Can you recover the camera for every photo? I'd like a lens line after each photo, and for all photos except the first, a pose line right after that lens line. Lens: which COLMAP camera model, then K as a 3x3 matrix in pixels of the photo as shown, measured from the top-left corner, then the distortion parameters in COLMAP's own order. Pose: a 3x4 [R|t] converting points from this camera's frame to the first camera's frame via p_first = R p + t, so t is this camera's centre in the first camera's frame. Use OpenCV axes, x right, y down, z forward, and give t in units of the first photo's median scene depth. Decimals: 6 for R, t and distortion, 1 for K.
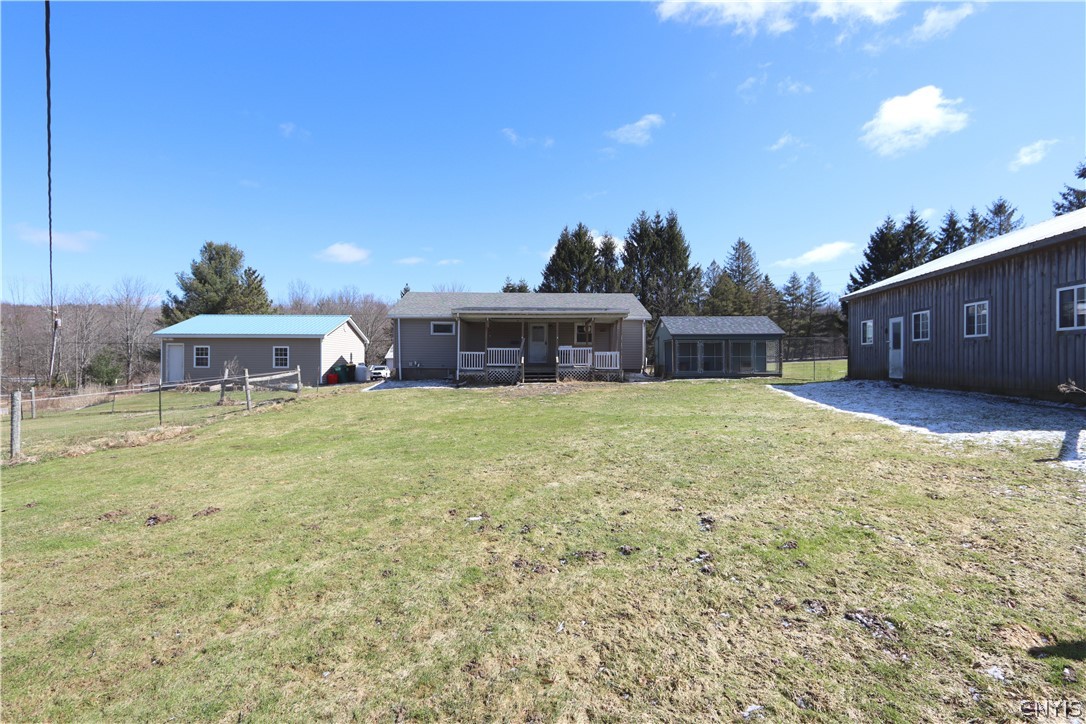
lens RADIAL K [[516.7, 0, 535.0], [0, 516.7, 361.6], [0, 0, 1]] dist [-0.011340, 0.000767]
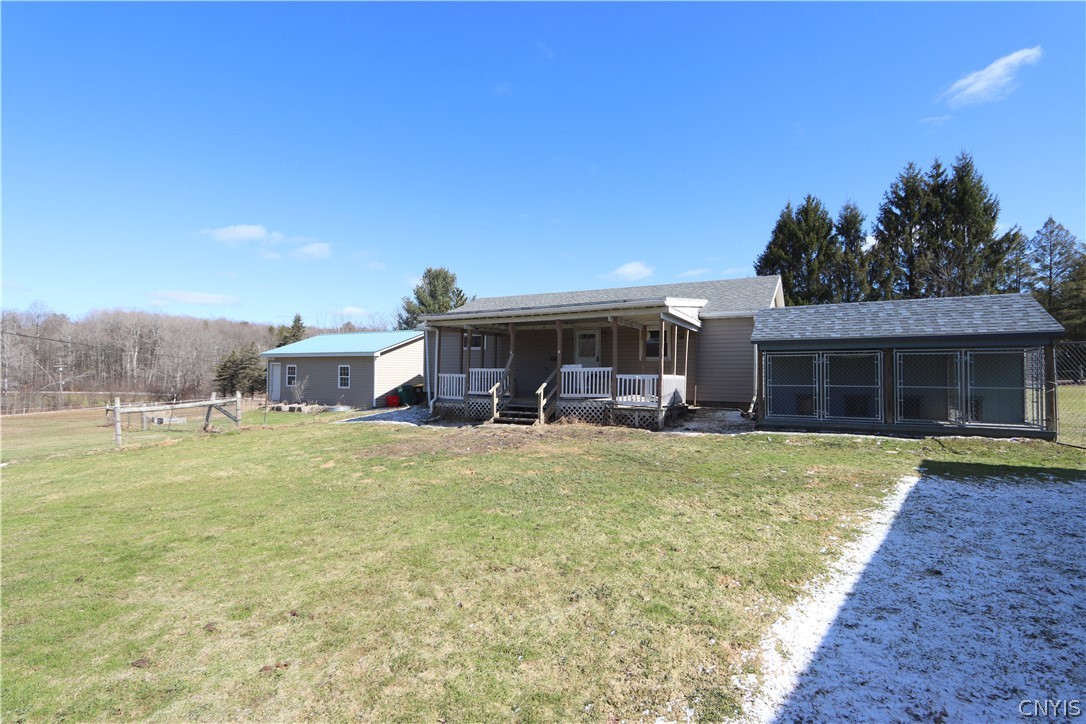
lens RADIAL K [[503.4, 0, 543.0], [0, 503.4, 362.0], [0, 0, 1]] dist [-0.013427, 0.000800]
pose [[0.861165, -0.007120, -0.508275, 0.125754], [-0.003155, 0.999808, -0.019352, -0.008287], [0.508315, 0.018269, 0.860977, 0.176202]]
